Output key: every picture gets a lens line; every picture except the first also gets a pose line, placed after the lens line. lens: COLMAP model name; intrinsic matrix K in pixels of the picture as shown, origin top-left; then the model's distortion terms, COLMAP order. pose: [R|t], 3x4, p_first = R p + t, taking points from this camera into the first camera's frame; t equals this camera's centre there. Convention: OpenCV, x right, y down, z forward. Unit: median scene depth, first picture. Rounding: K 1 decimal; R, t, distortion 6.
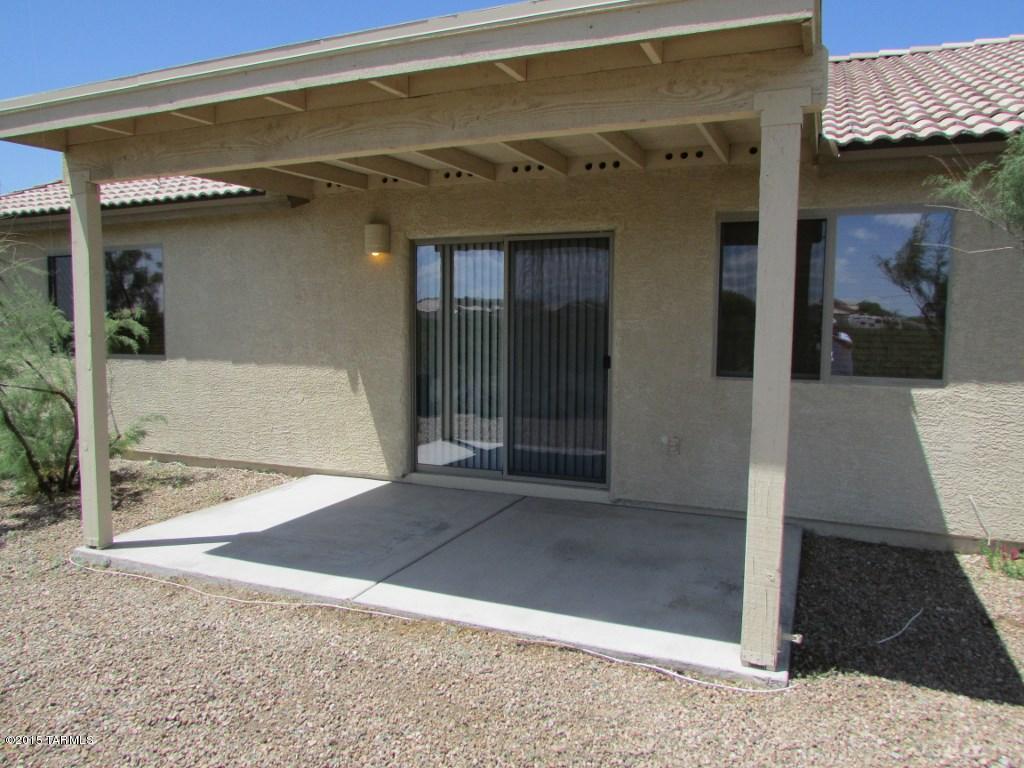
lens RADIAL K [[732.7, 0, 517.1], [0, 732.7, 379.4], [0, 0, 1]] dist [-0.006280, 0.002442]
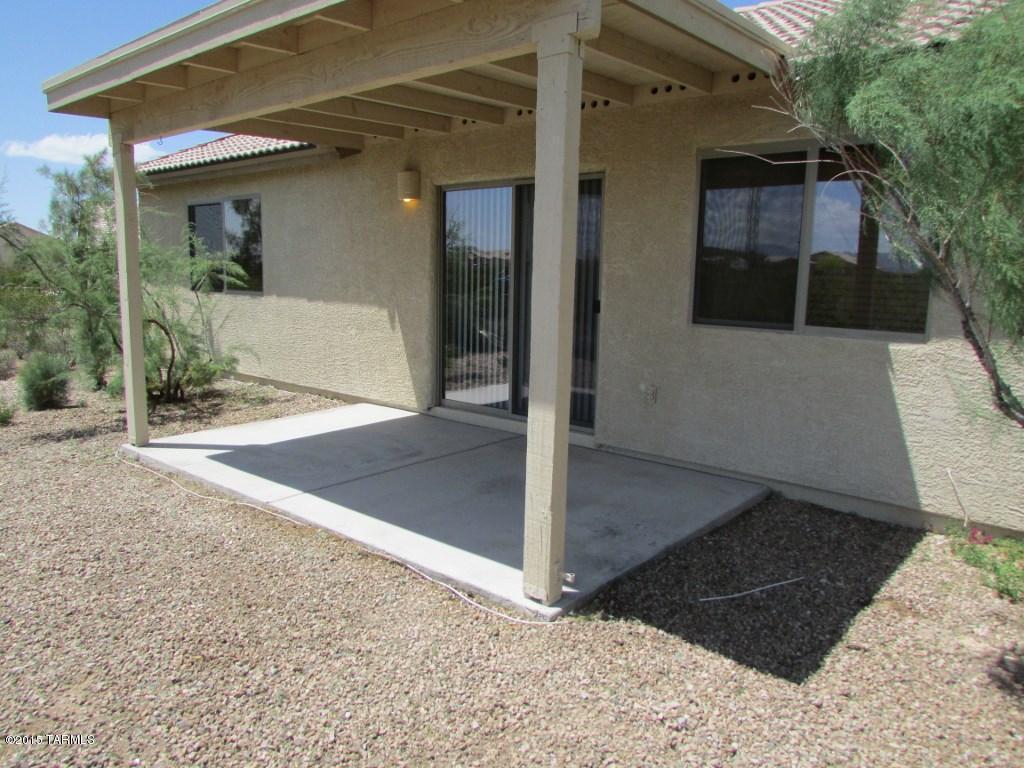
lens RADIAL K [[737.1, 0, 512.9], [0, 737.1, 372.0], [0, 0, 1]] dist [-0.001151, -0.003946]
pose [[0.953909, 0.051856, -0.295581, 0.373269], [-0.034419, 0.997363, 0.063894, 0.006062], [0.298115, -0.050776, 0.953179, 0.015201]]
